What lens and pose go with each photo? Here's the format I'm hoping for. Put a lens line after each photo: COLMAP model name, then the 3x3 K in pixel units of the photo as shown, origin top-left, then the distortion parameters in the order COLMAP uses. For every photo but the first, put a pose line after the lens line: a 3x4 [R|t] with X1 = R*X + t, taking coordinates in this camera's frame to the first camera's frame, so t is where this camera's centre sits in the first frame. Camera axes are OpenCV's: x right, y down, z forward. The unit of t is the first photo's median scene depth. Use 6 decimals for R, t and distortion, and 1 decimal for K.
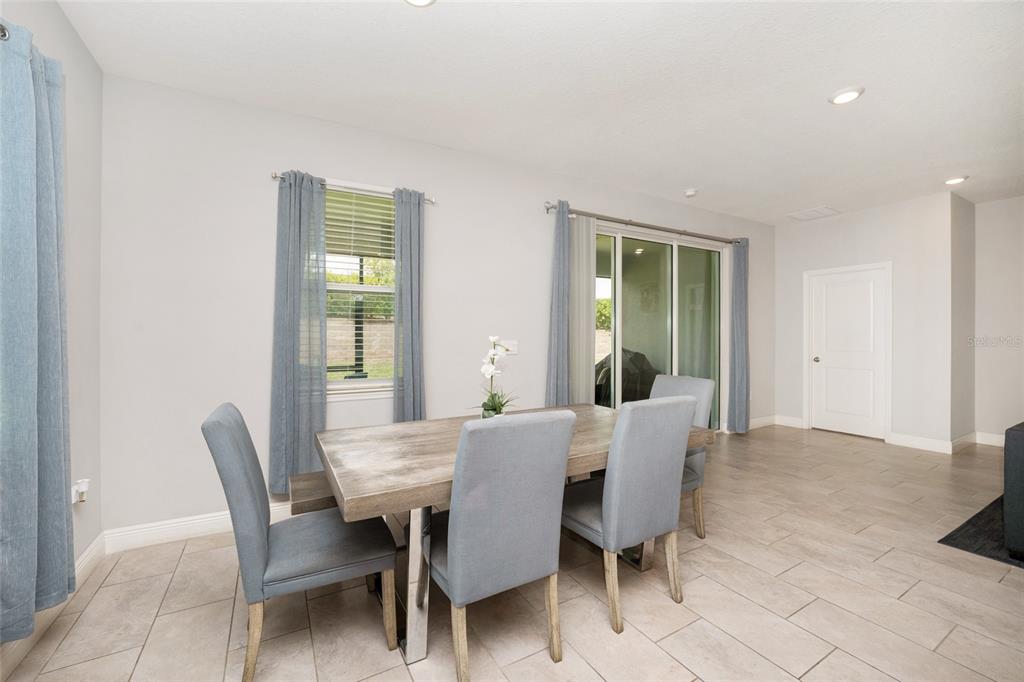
lens RADIAL K [[417.5, 0, 514.0], [0, 417.5, 343.2], [0, 0, 1]] dist [-0.031672, 0.008266]
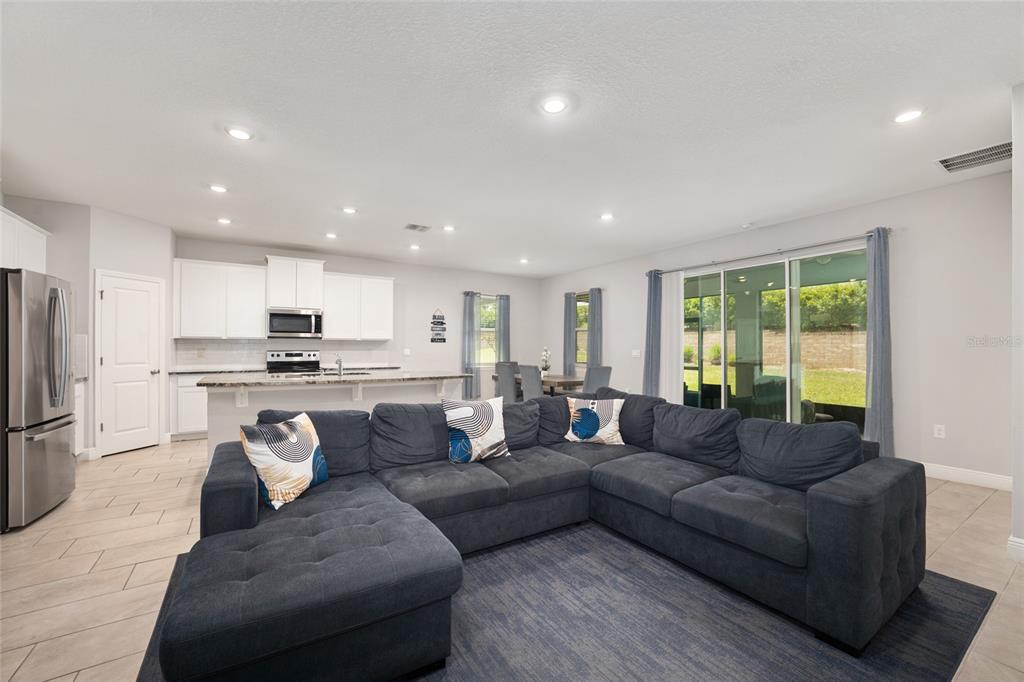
lens RADIAL K [[417.5, 0, 514.0], [0, 417.5, 343.2], [0, 0, 1]] dist [-0.031672, 0.008266]
pose [[0.049219, -0.012903, -0.998705, 2.236568], [-0.016370, 0.999772, -0.013723, 0.000890], [0.998654, 0.017024, 0.048997, 0.421230]]
